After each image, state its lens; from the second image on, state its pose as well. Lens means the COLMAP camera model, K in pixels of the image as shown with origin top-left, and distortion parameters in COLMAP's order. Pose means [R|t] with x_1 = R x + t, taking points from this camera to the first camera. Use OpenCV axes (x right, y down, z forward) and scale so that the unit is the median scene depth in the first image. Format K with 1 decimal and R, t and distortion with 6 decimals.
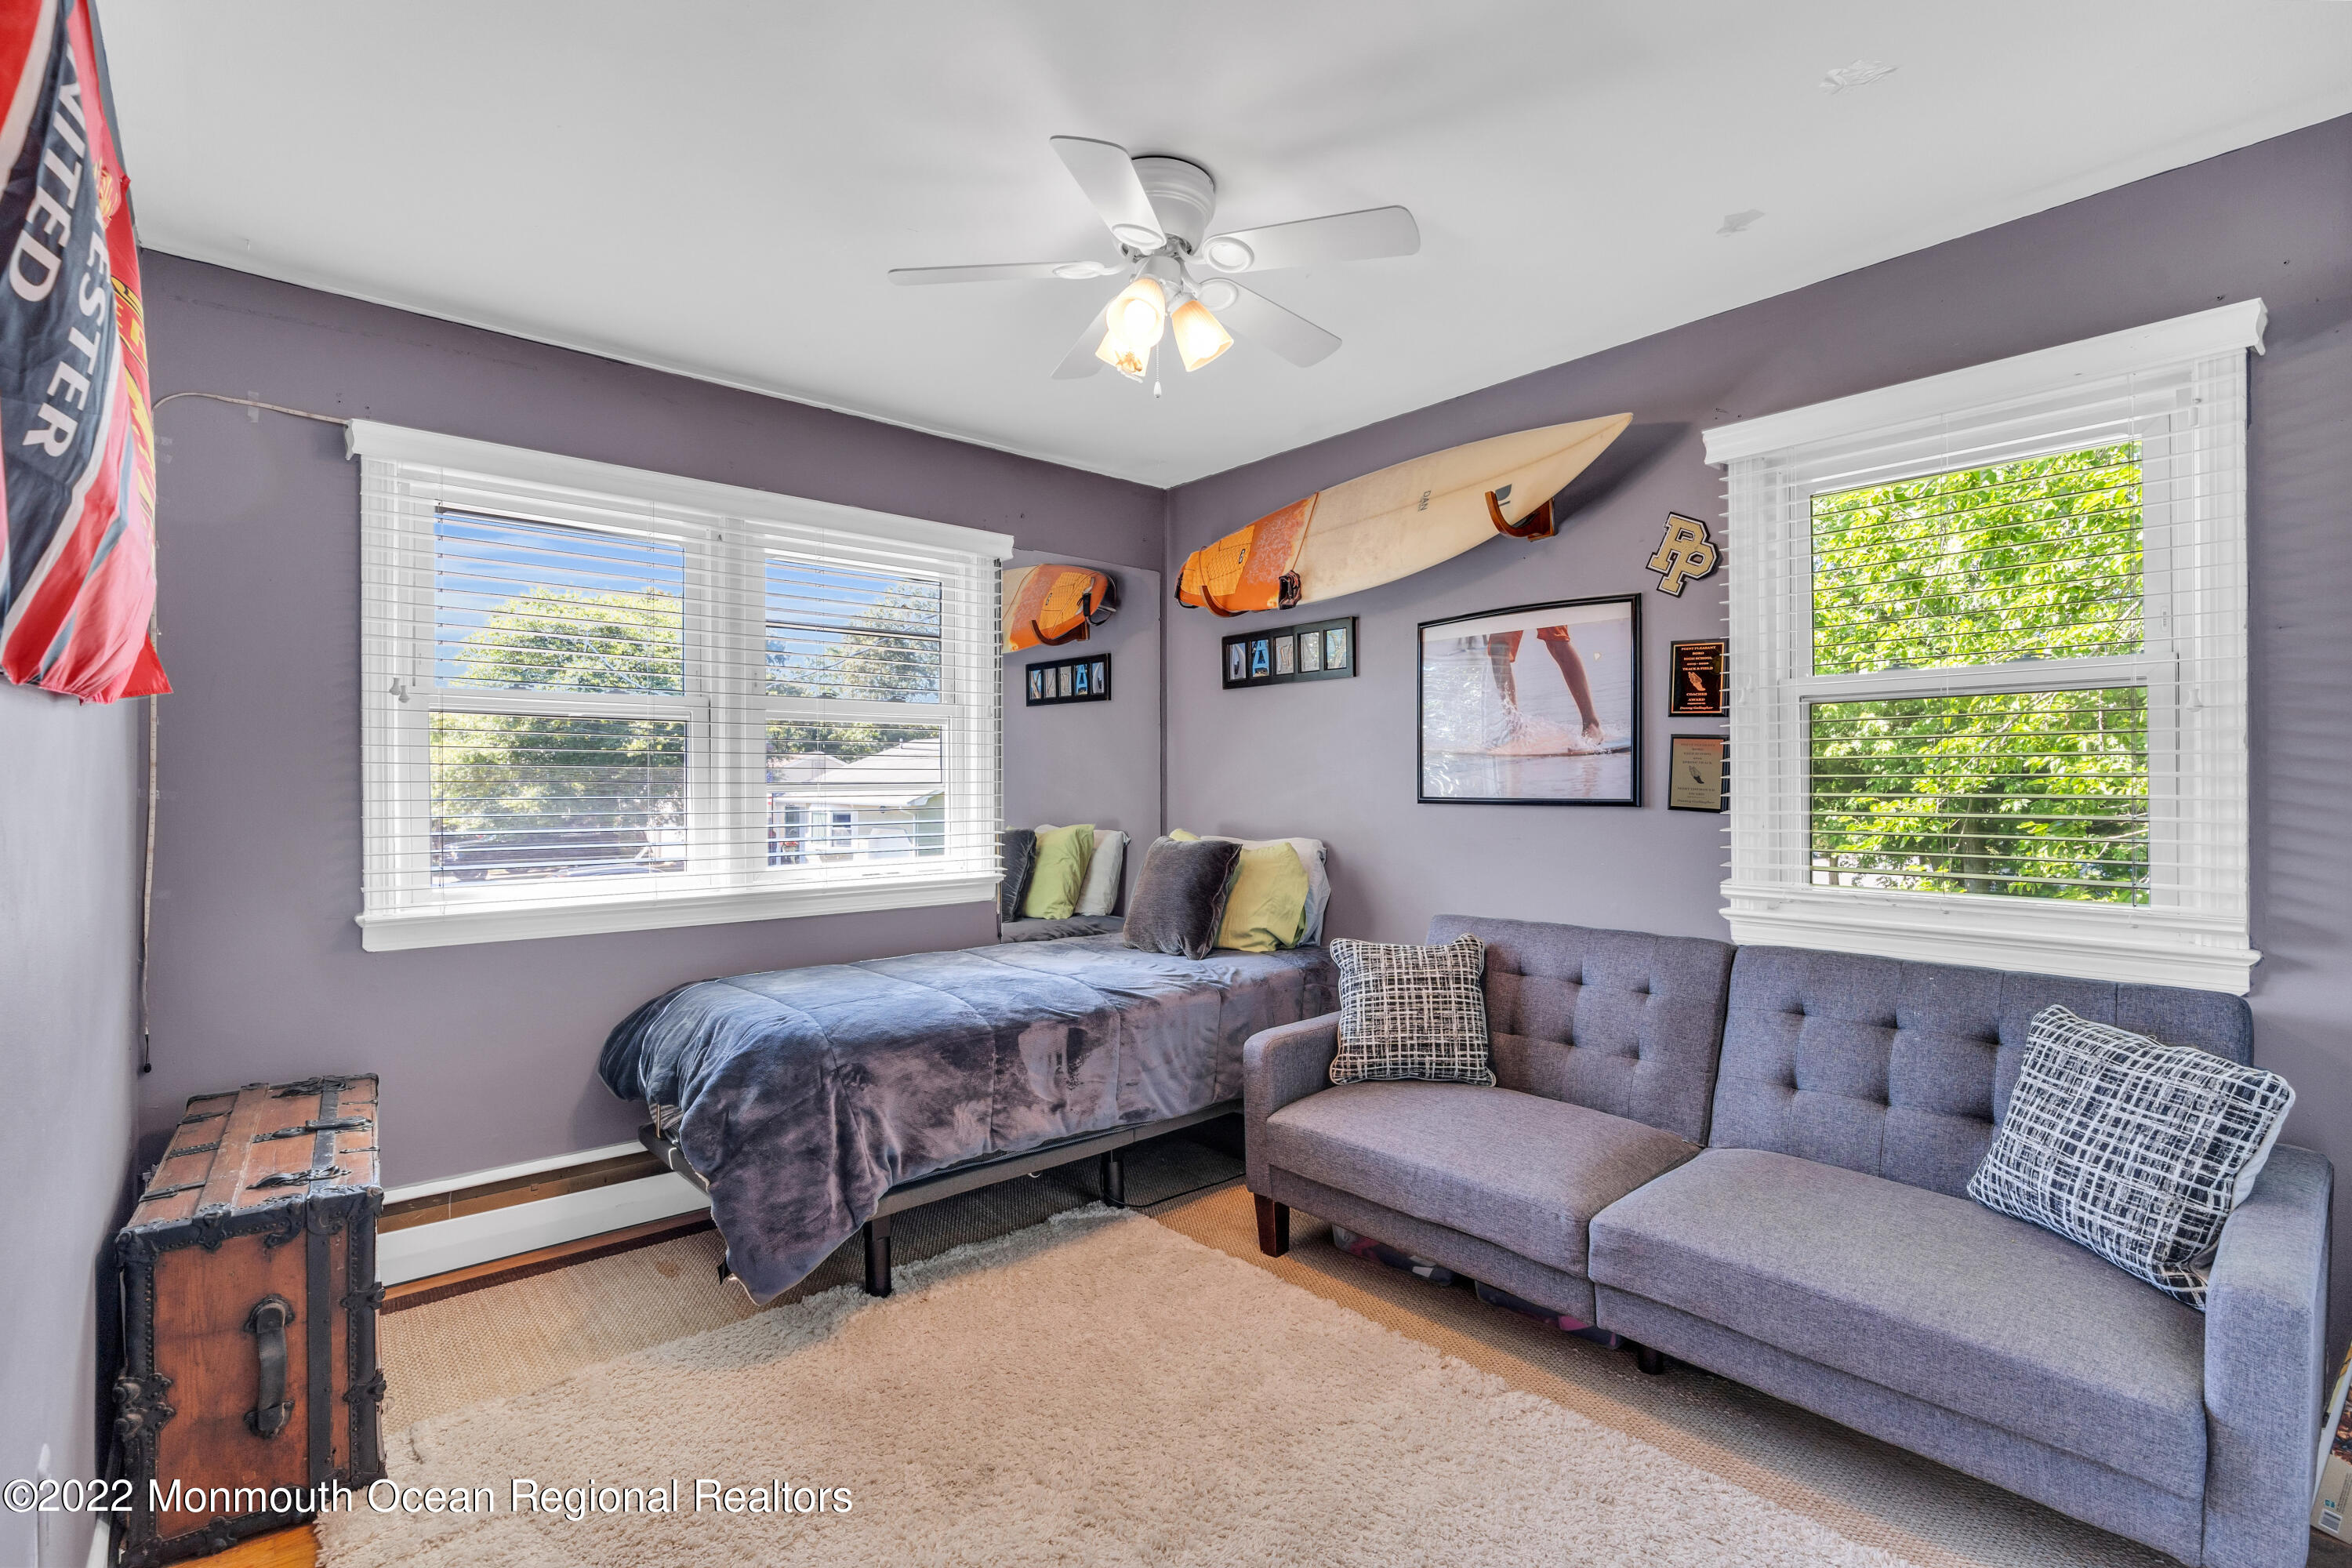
lens RADIAL K [[1072.8, 0, 1192.1], [0, 1072.8, 778.2], [0, 0, 1]] dist [-0.001290, -0.000040]
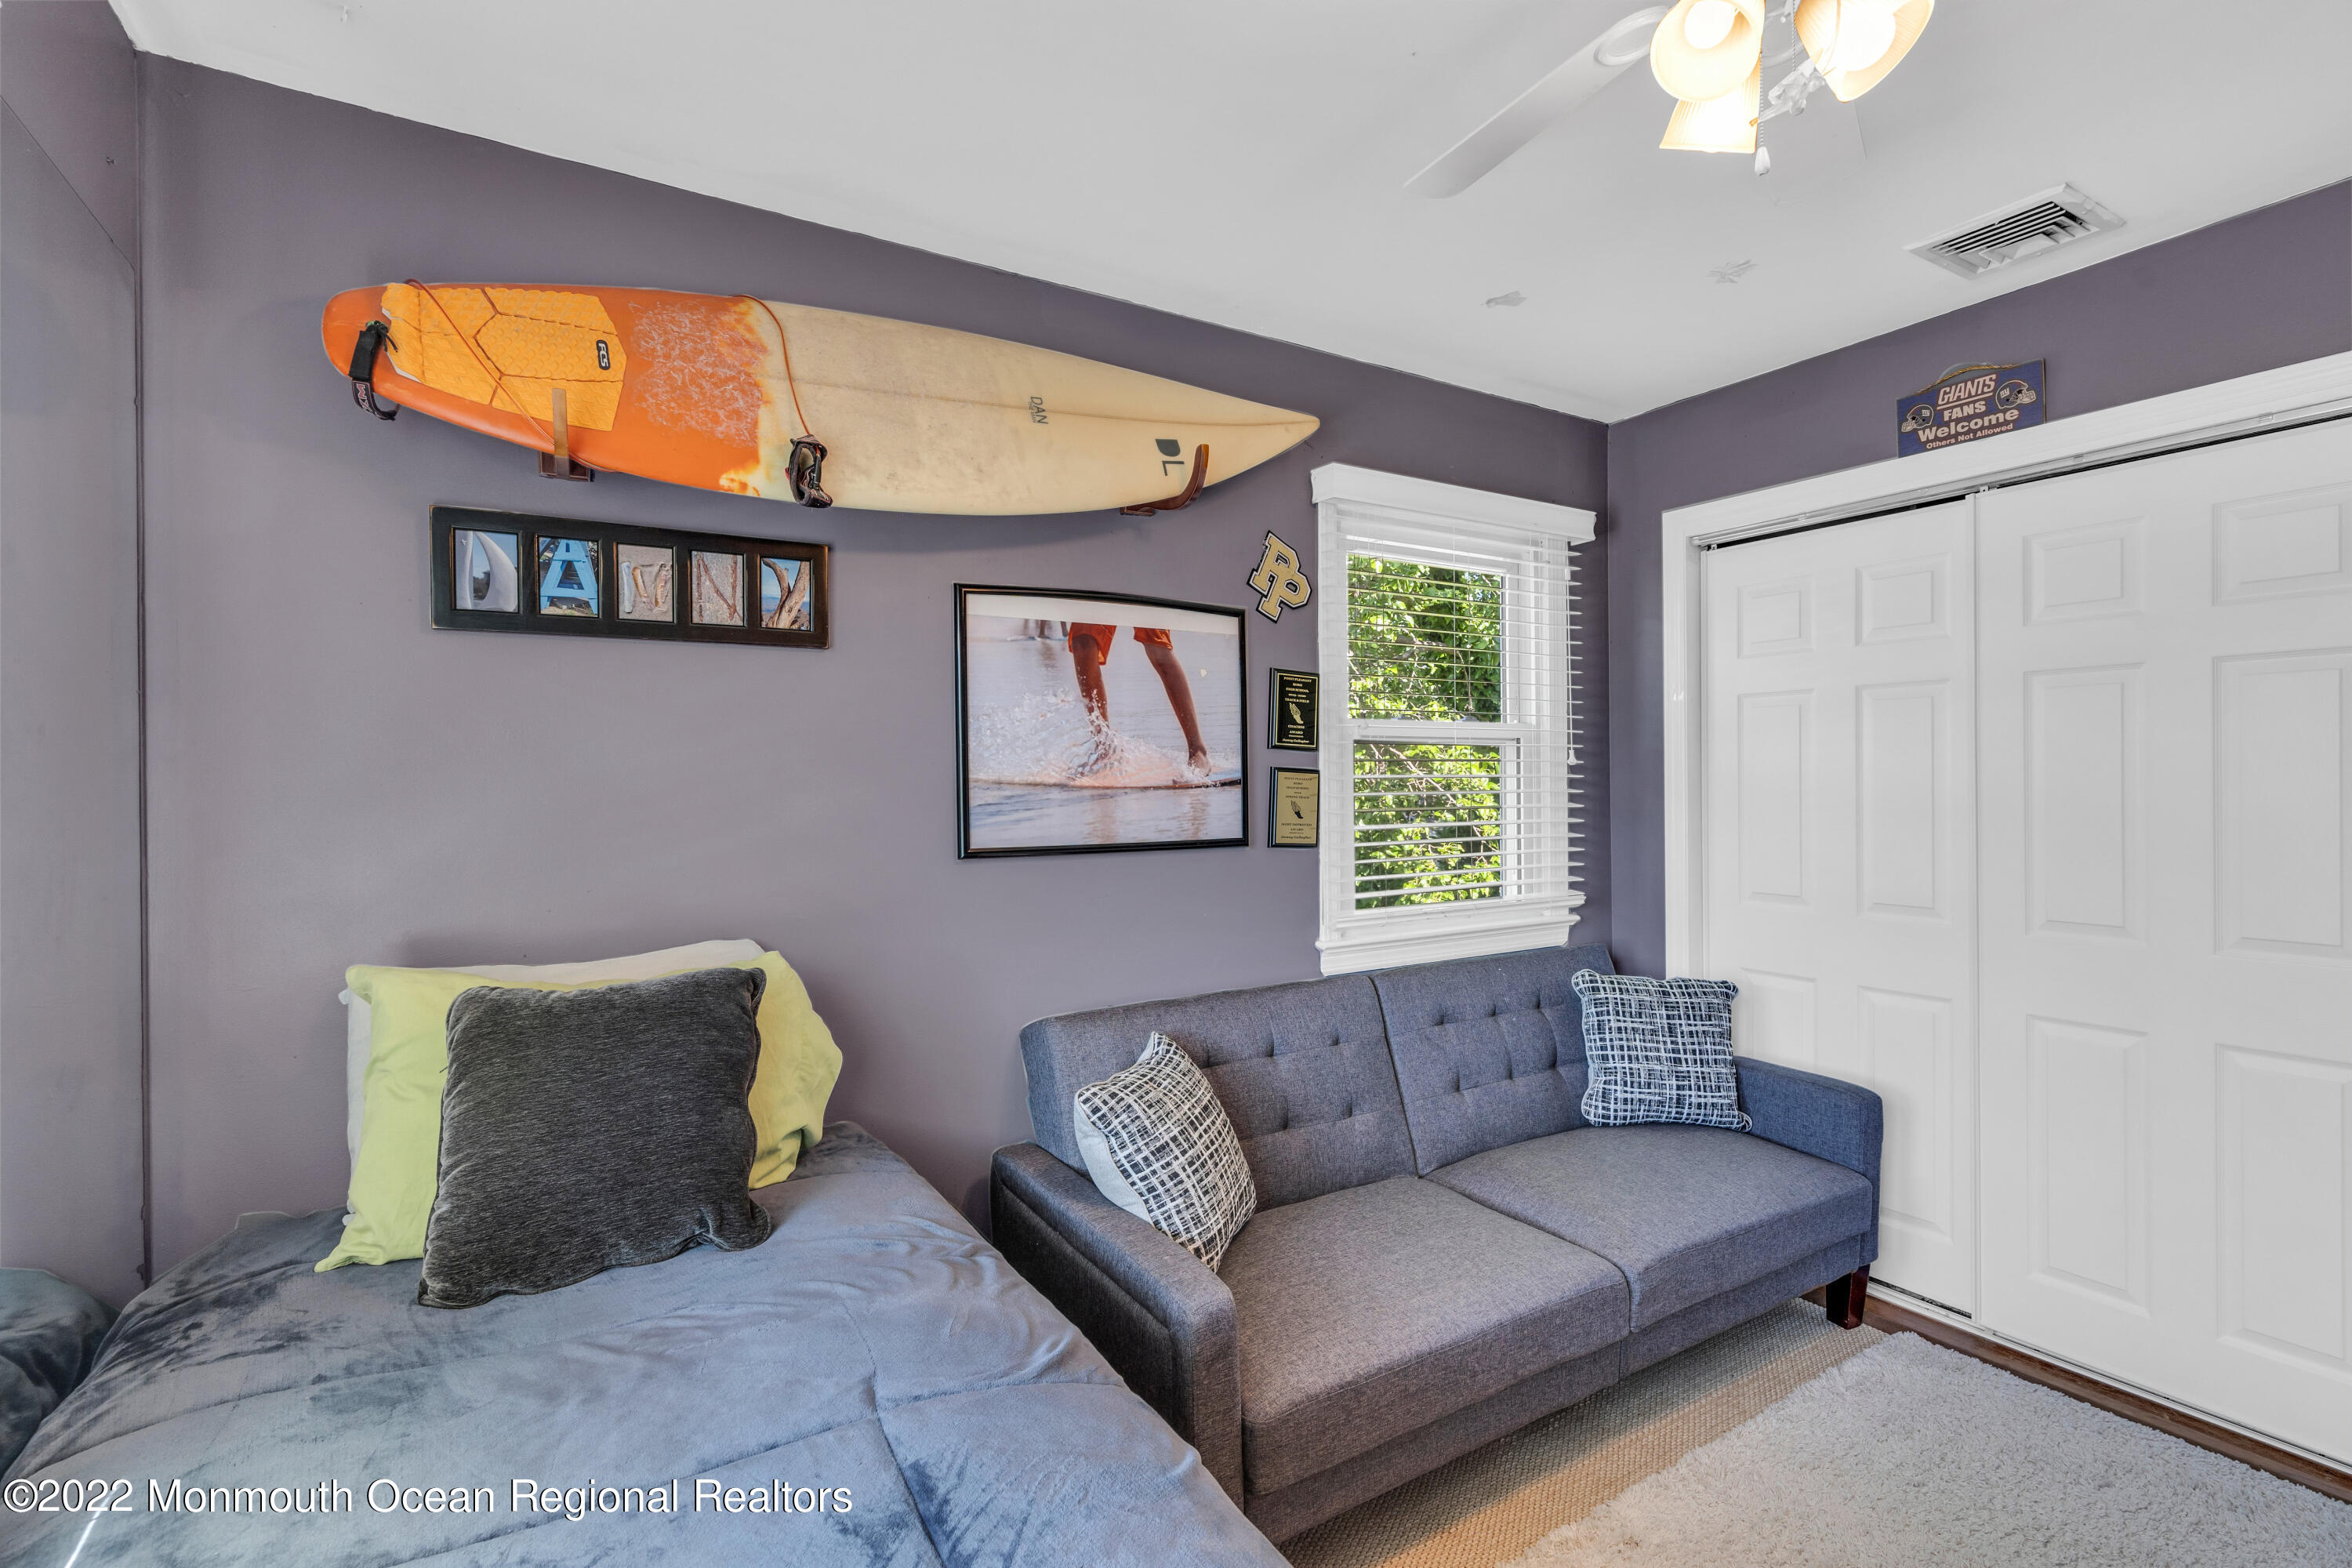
lens RADIAL K [[1072.8, 0, 1189.3], [0, 1072.8, 783.4], [0, 0, 1]] dist [-0.001290, -0.000040]
pose [[0.179102, -0.003161, 0.983825, -0.453163], [0.003707, 0.999990, 0.002538, -0.026887], [-0.983824, 0.003193, 0.179112, 0.830119]]
